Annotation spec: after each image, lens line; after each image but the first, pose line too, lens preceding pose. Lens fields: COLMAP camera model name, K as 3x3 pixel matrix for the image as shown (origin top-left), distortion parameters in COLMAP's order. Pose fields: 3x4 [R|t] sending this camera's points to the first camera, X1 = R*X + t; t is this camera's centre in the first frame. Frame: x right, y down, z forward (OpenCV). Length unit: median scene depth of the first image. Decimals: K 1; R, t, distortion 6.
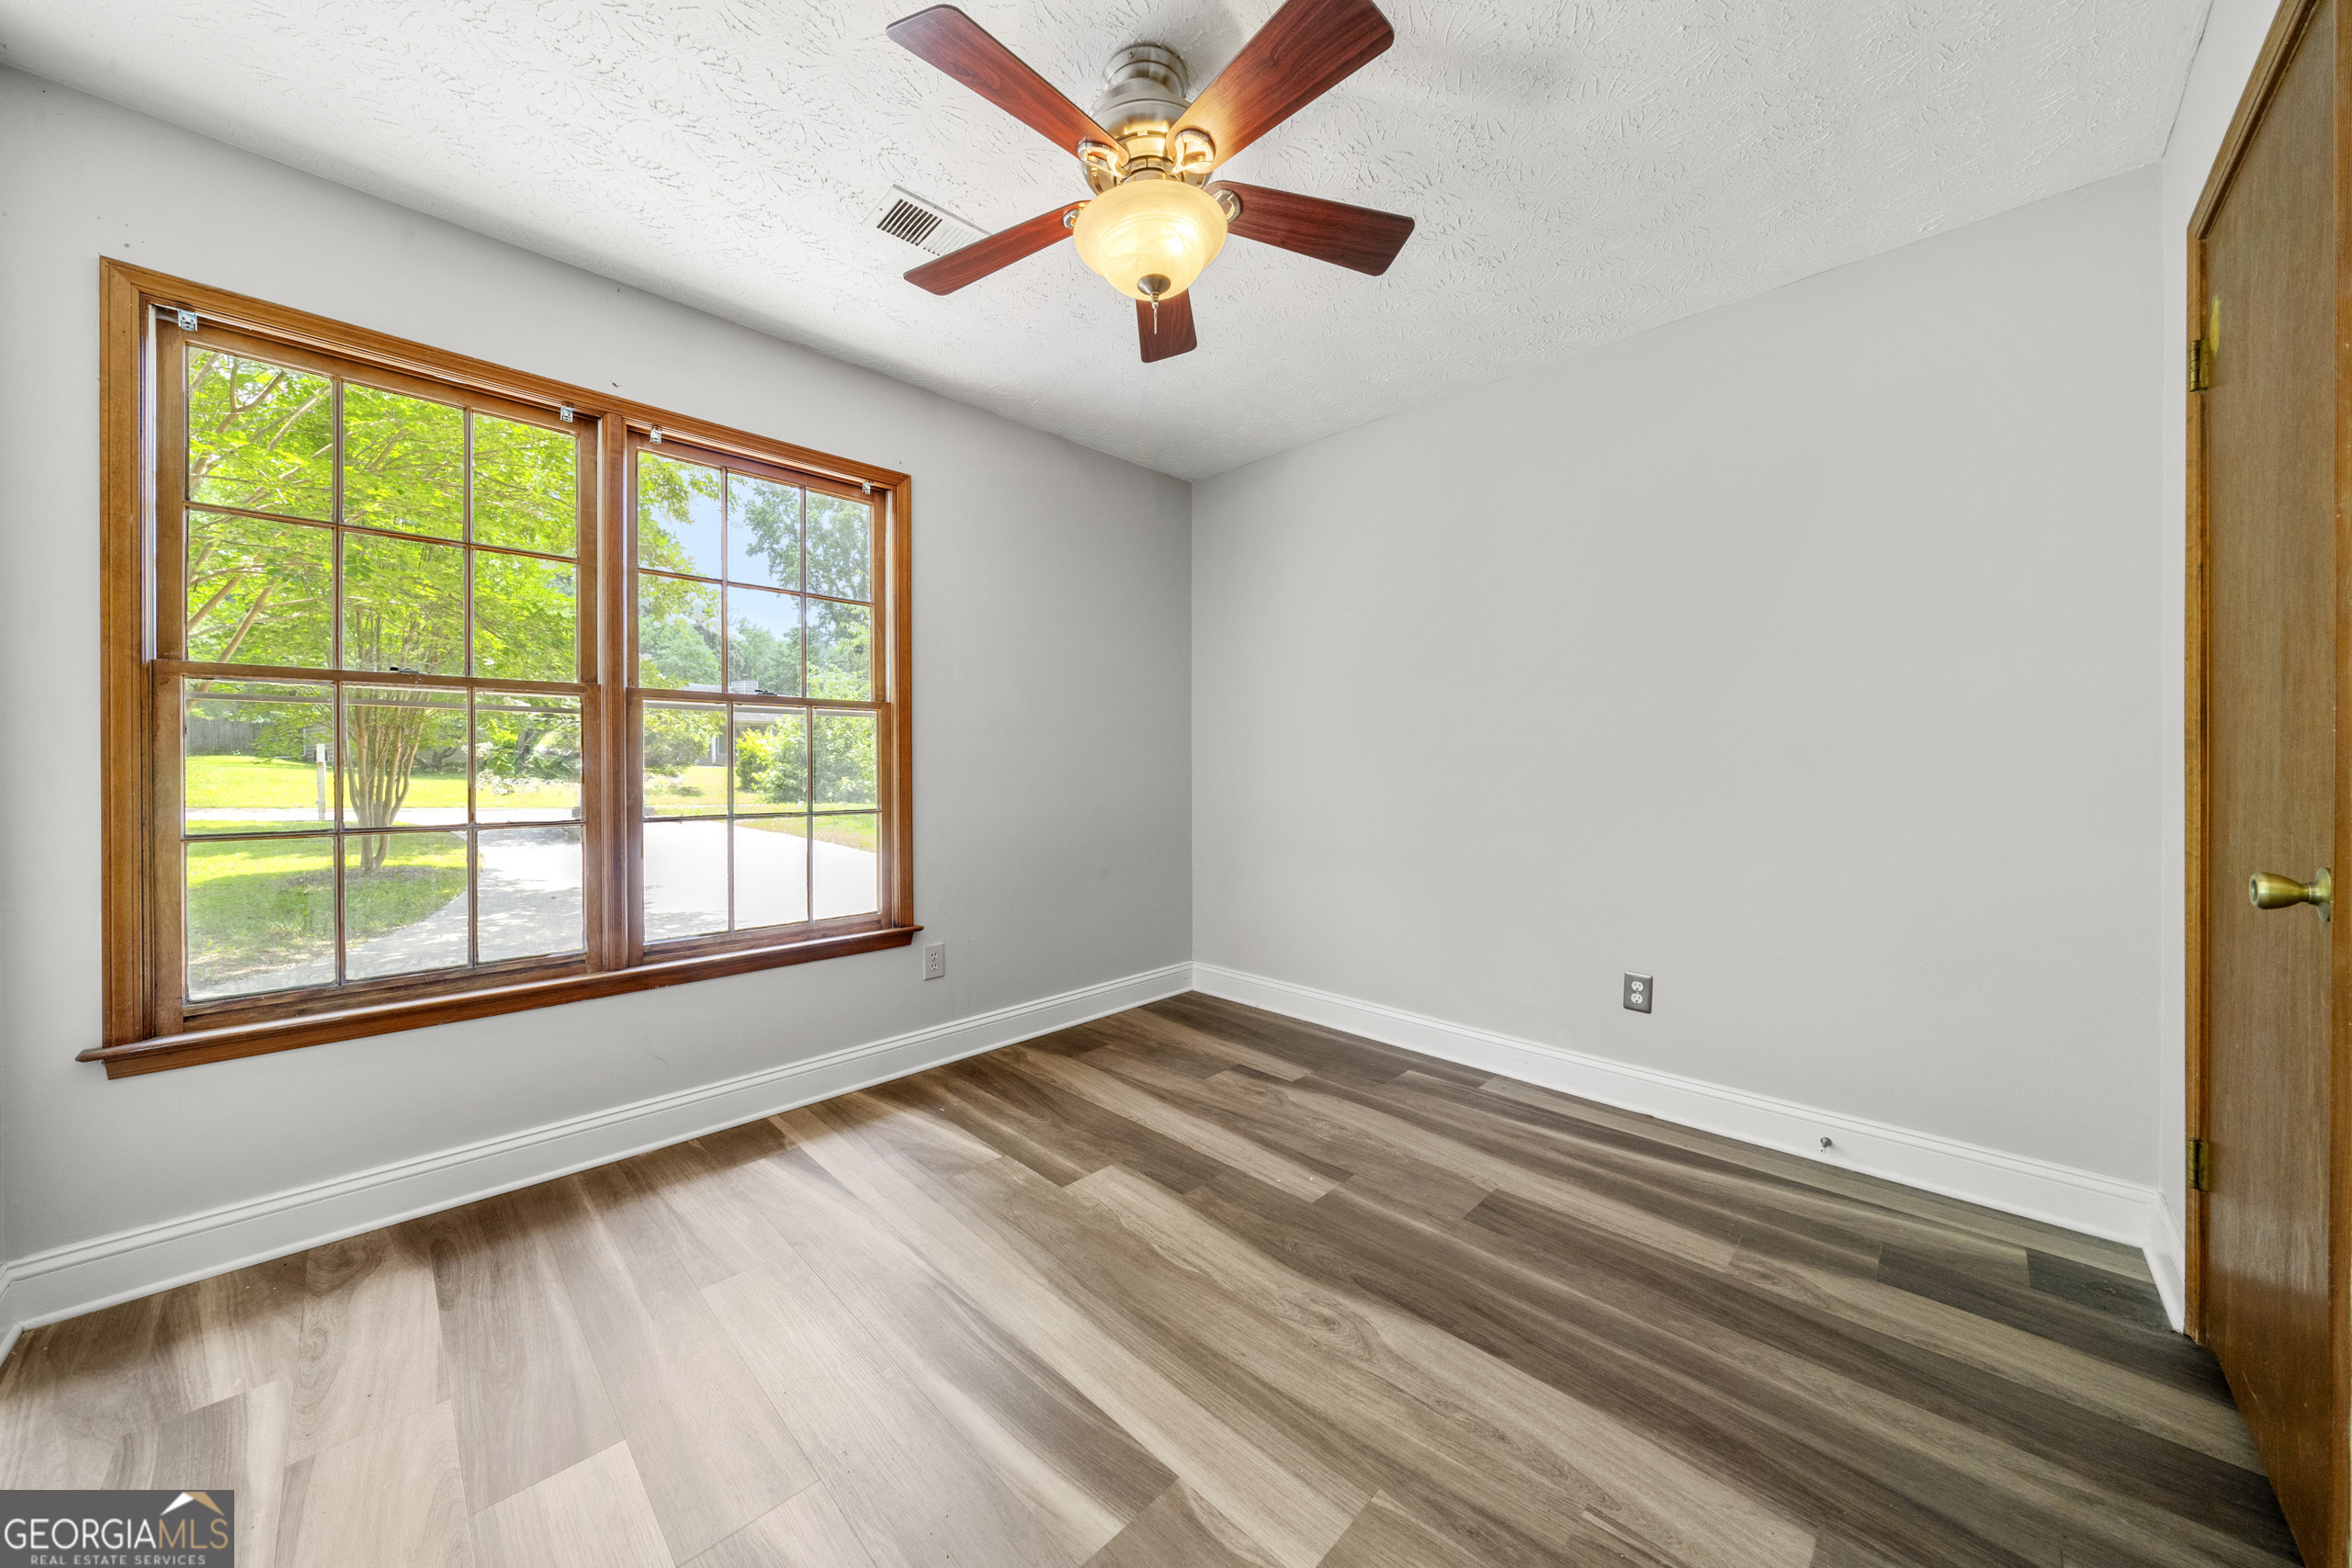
lens RADIAL K [[798.7, 0, 1180.2], [0, 798.7, 770.5], [0, 0, 1]] dist [-0.008144, 0.000151]
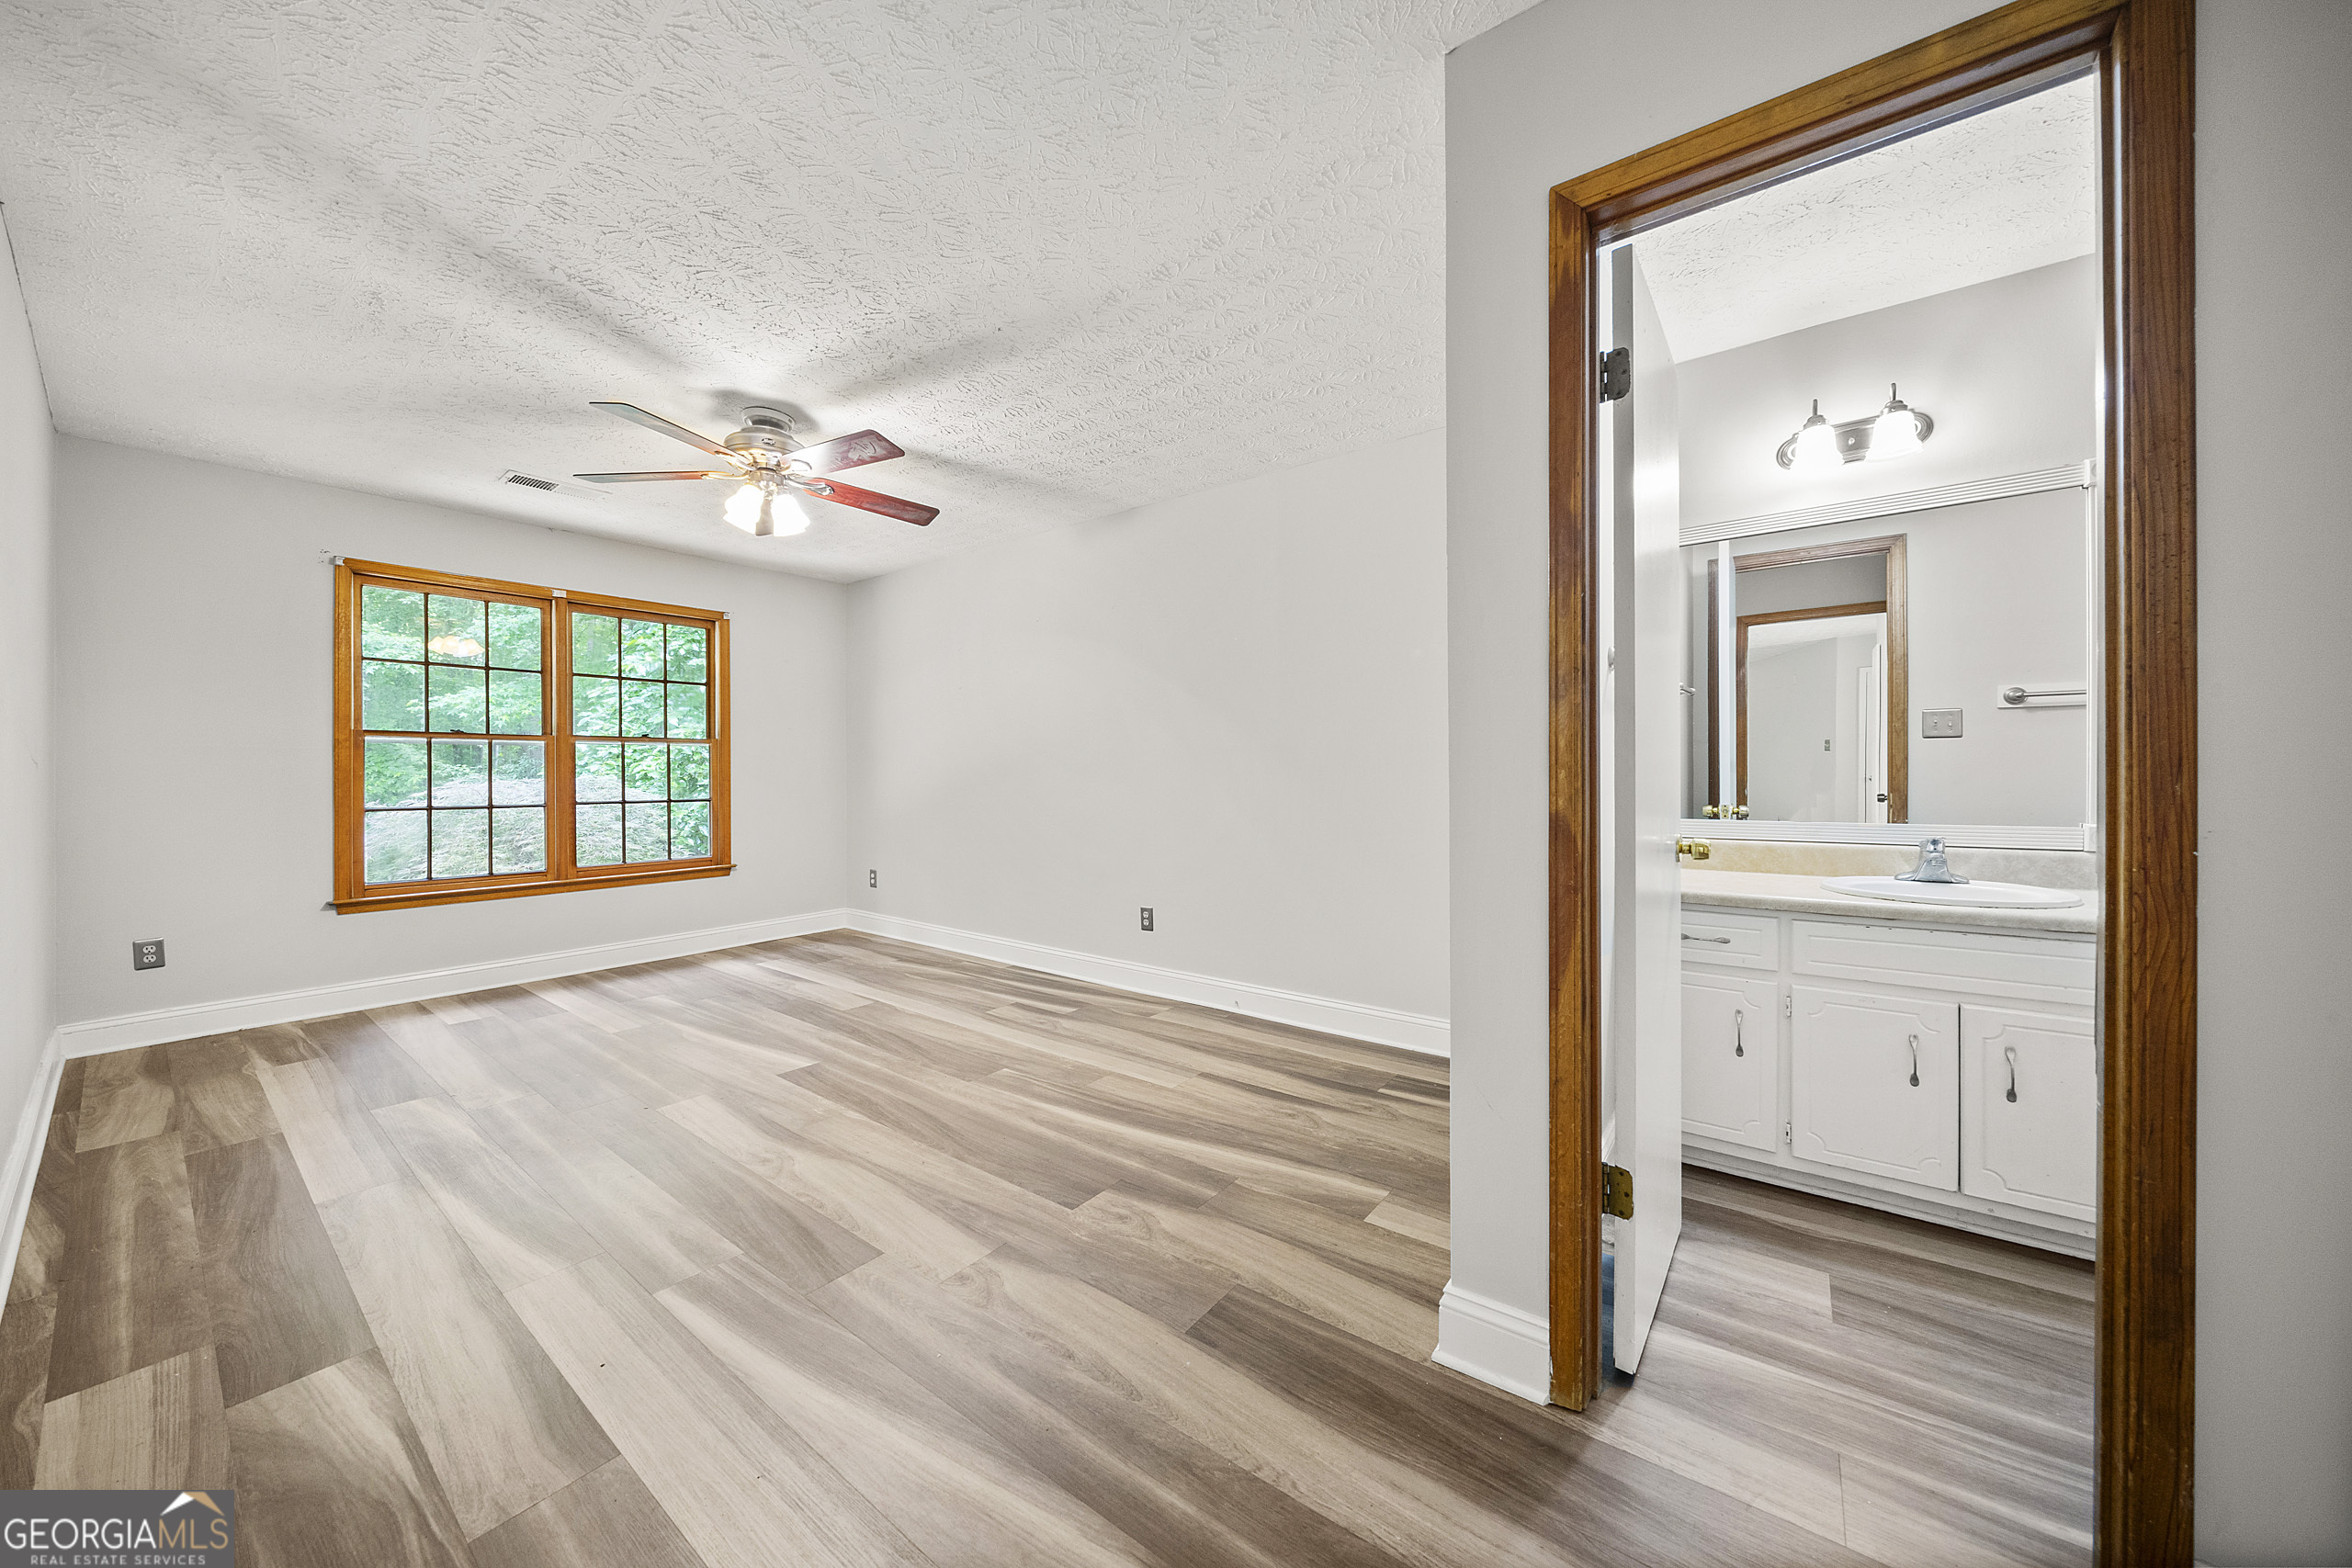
lens RADIAL K [[798.7, 0, 1173.6], [0, 798.7, 777.1], [0, 0, 1]] dist [-0.008144, 0.000151]
pose [[0.992592, -0.011910, 0.120912, 0.559591], [0.012124, 0.999926, -0.001038, 0.018632], [-0.120891, 0.002497, 0.992663, -1.144177]]
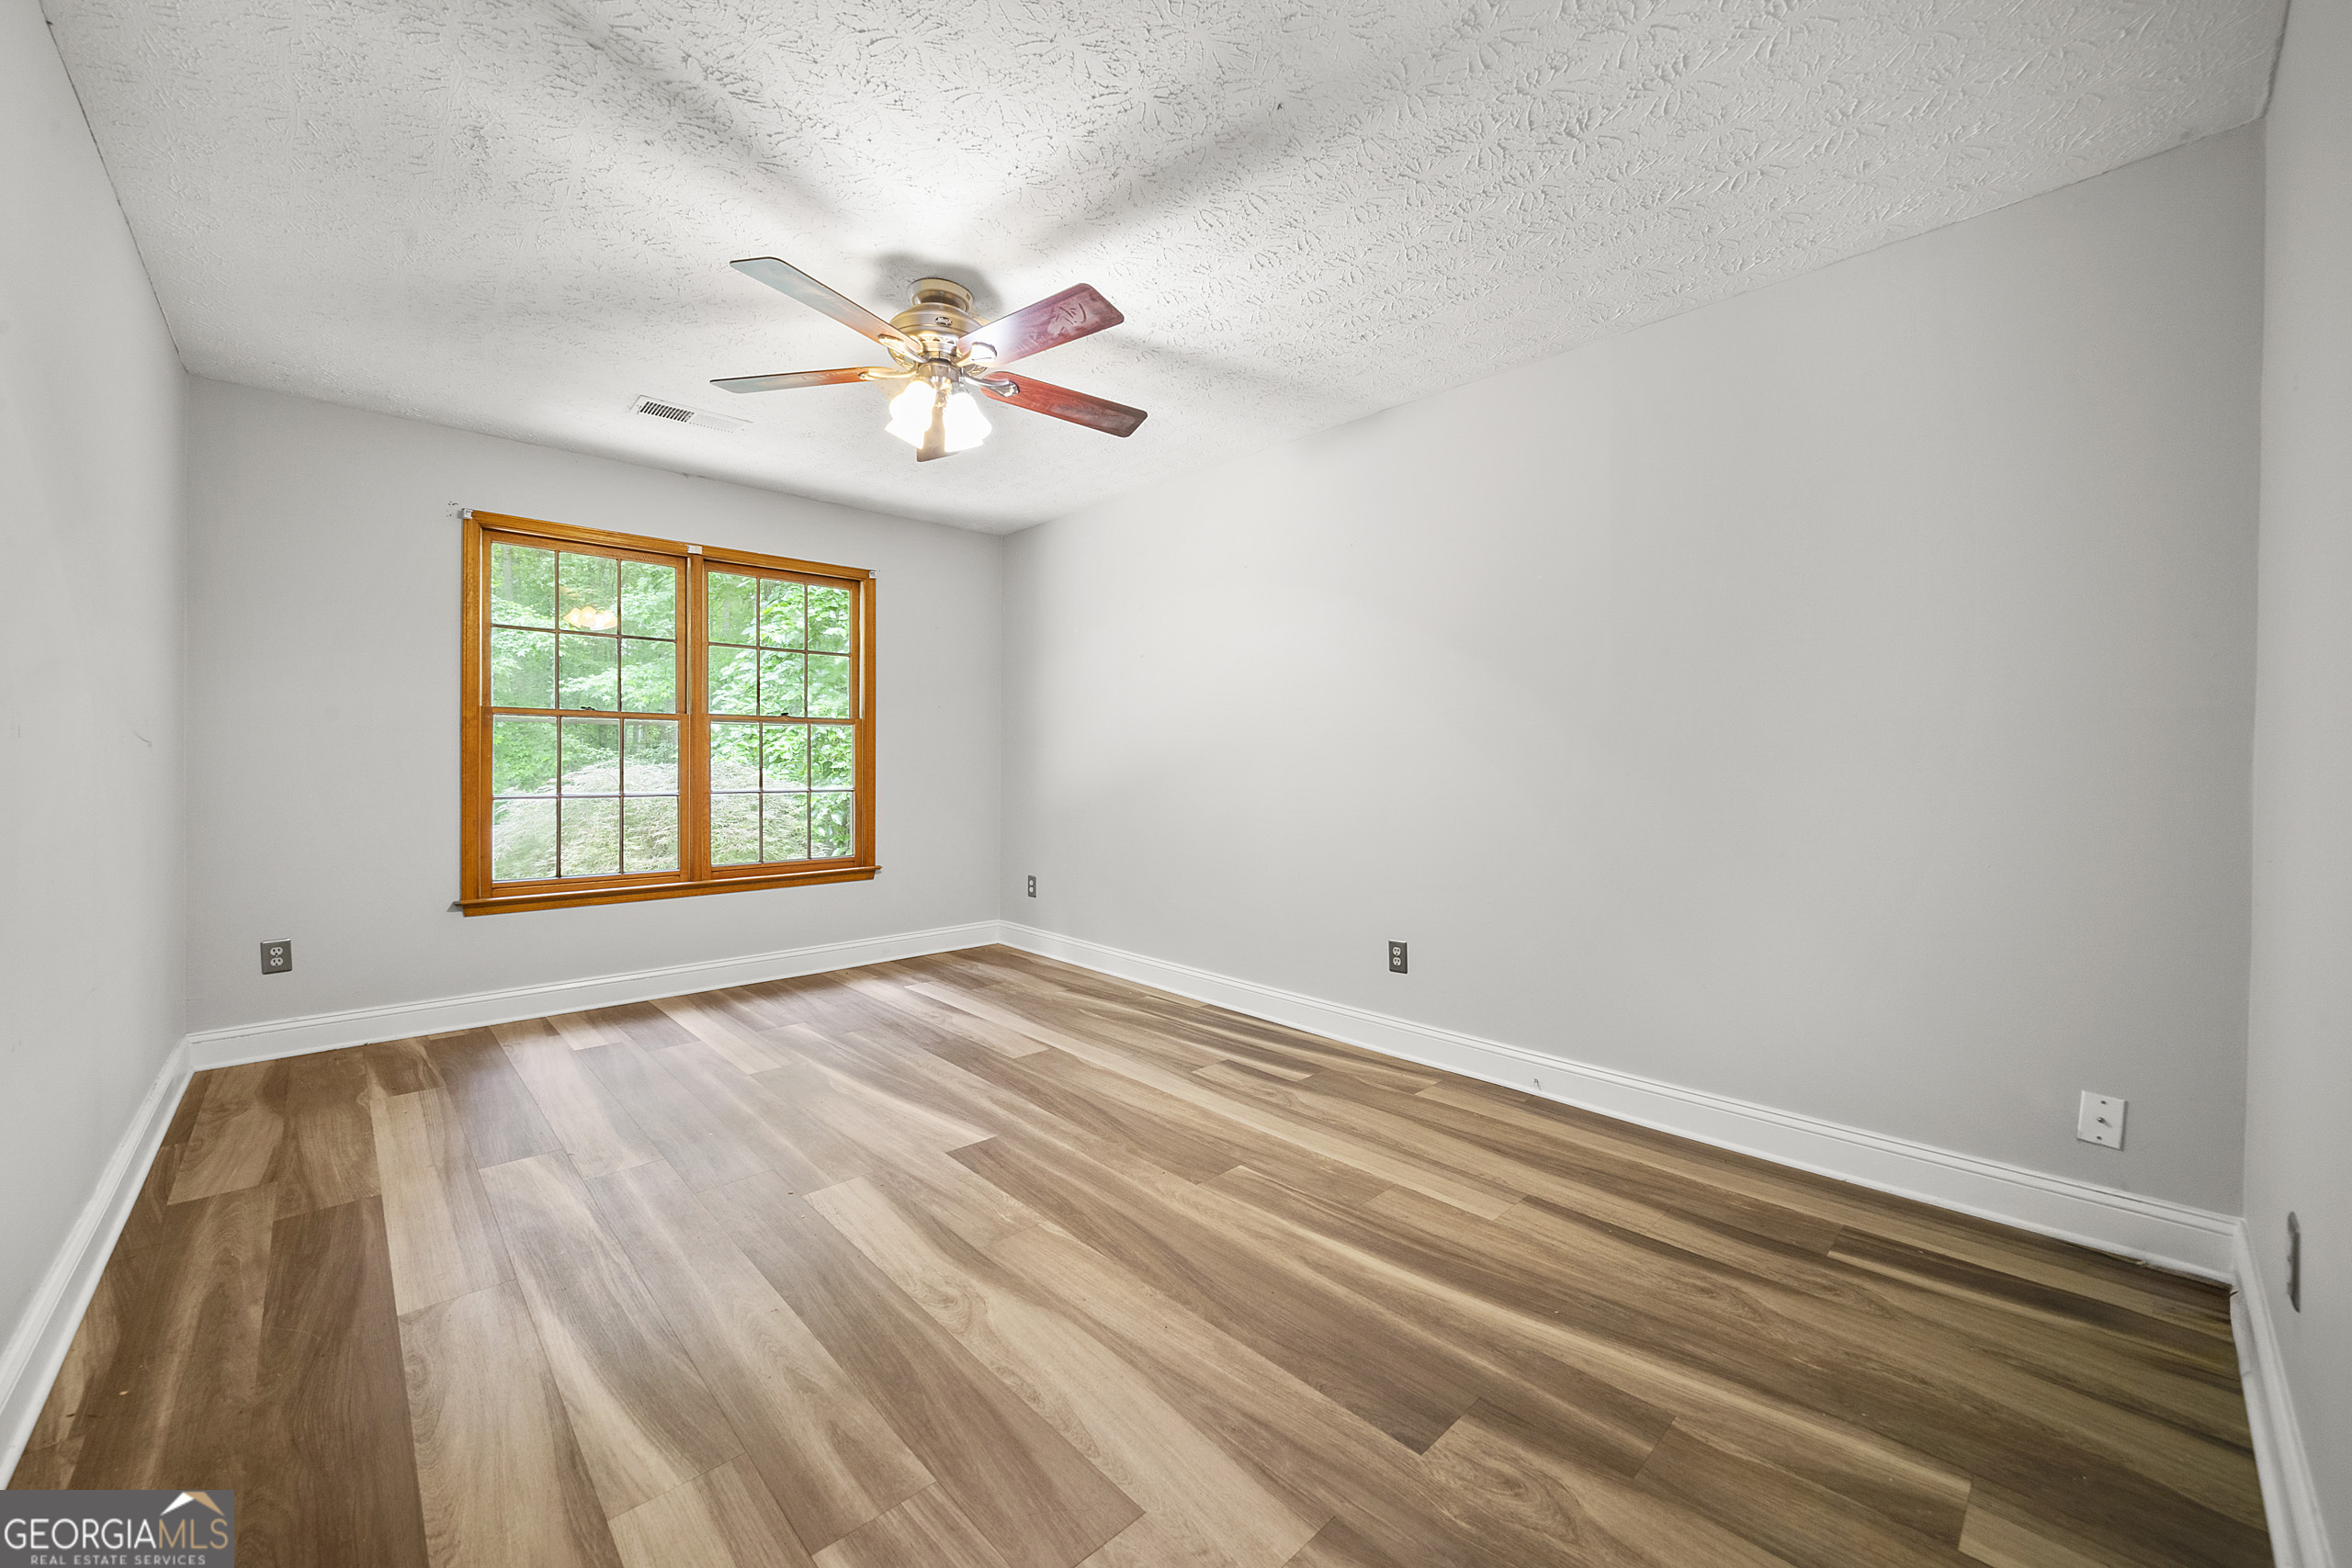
lens RADIAL K [[905.1, 0, 1182.3], [0, 905.1, 771.5], [0, 0, 1]] dist [-0.005692, -0.000096]
pose [[0.999082, -0.003469, -0.042689, 0.411184], [0.003545, 0.999992, 0.001692, 0.018052], [0.042683, -0.001841, 0.999087, -0.886981]]
